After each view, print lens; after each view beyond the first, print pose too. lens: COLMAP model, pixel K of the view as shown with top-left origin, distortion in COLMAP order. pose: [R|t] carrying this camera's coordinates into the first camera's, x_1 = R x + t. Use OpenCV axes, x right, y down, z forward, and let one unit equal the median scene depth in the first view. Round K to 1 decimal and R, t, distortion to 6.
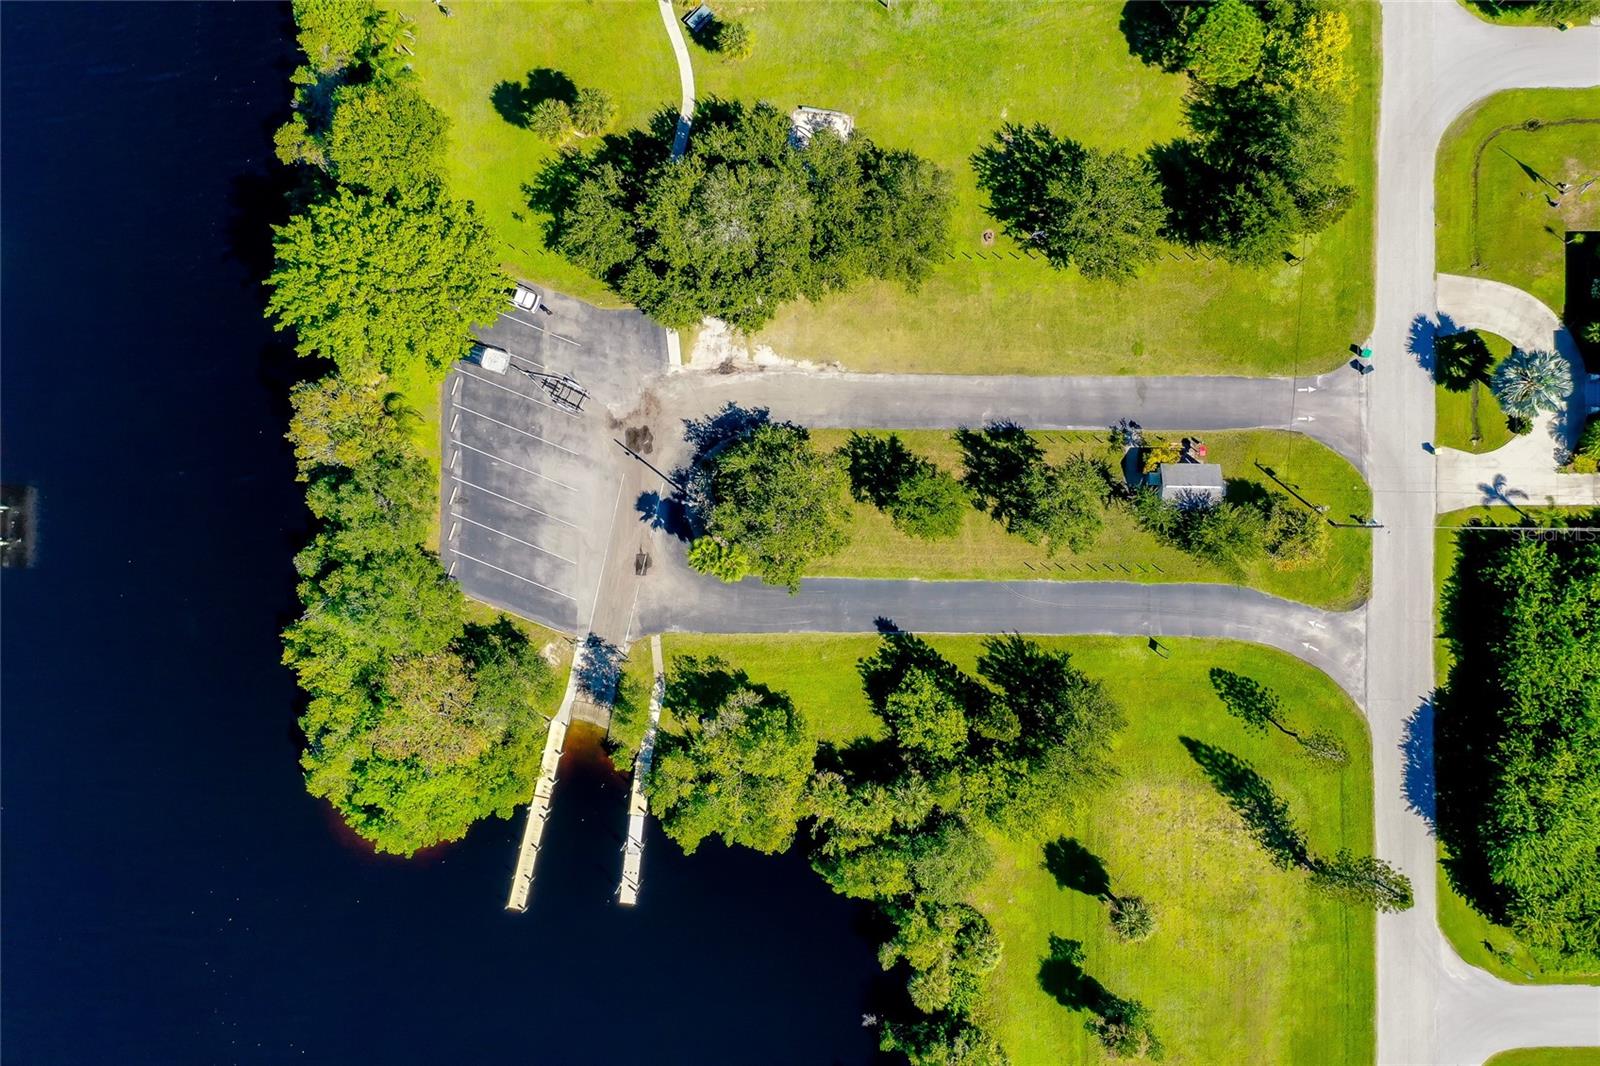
lens RADIAL K [[1260.5, 0, 815.8], [0, 1260.5, 526.0], [0, 0, 1]] dist [-0.003688, 0.001986]
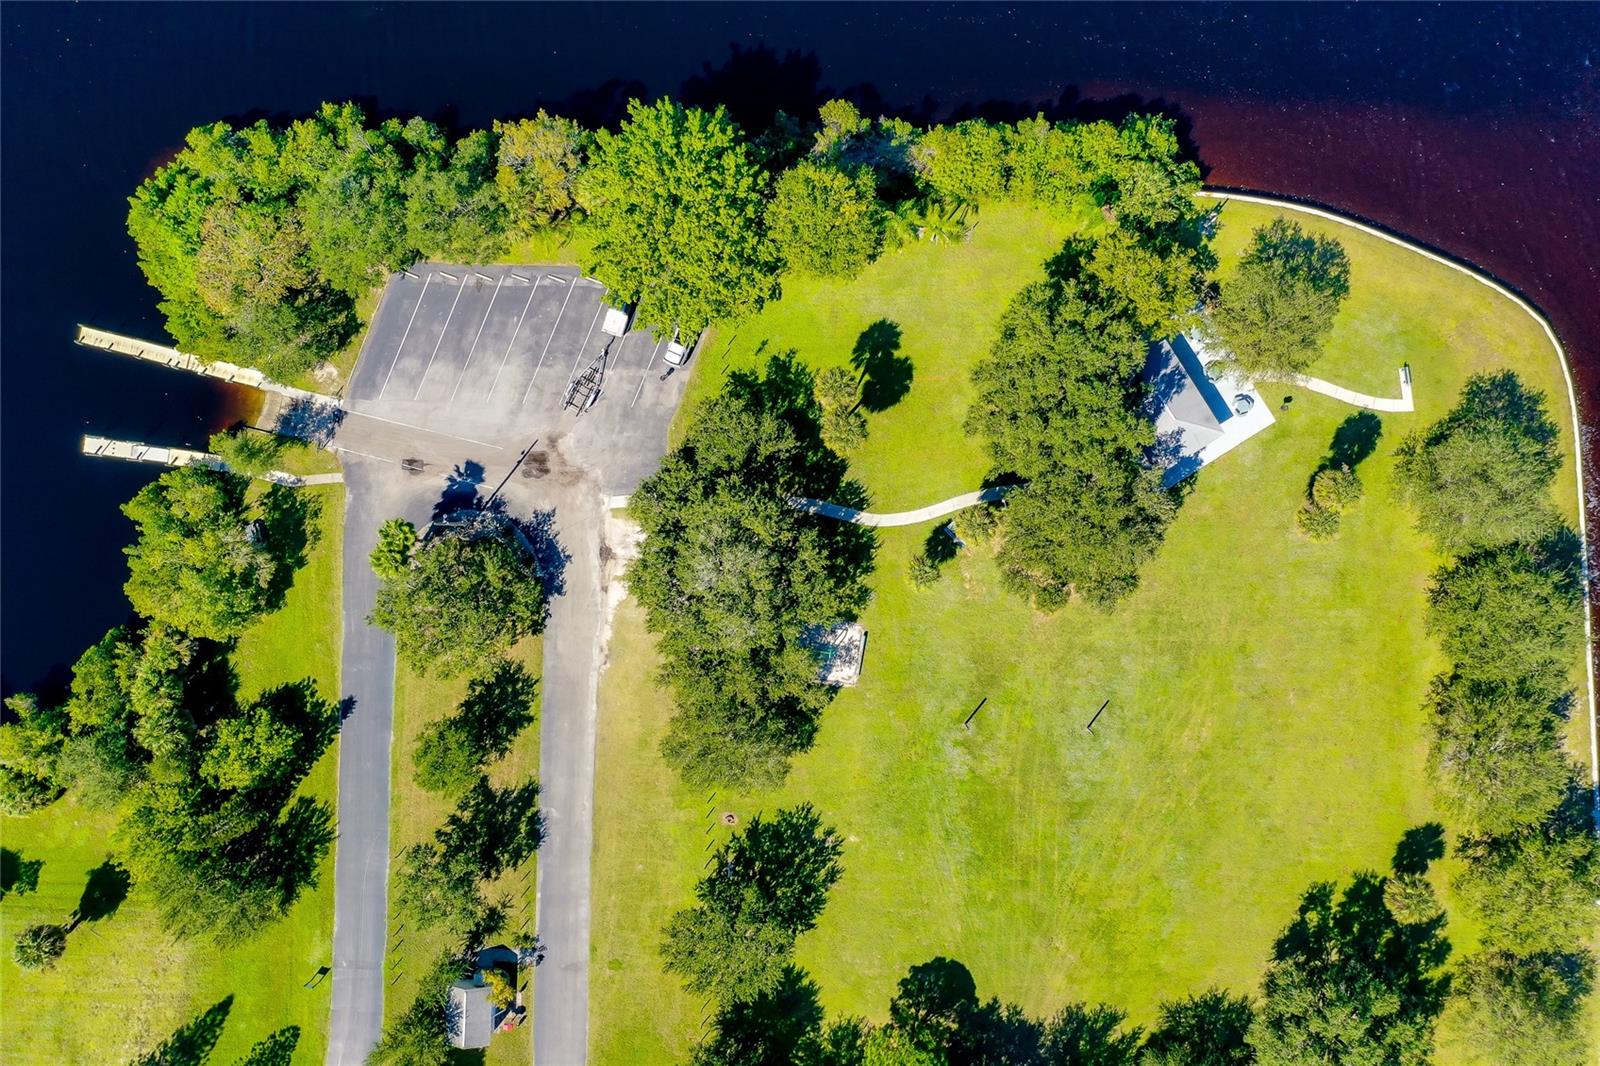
lens RADIAL K [[1260.5, 0, 803.6], [0, 1260.5, 538.6], [0, 0, 1]] dist [-0.003688, 0.001986]
pose [[-0.018862, 0.999710, 0.014946, -0.101340], [-0.999218, -0.019368, 0.034472, -0.317959], [0.034752, -0.014285, 0.999294, 0.008622]]
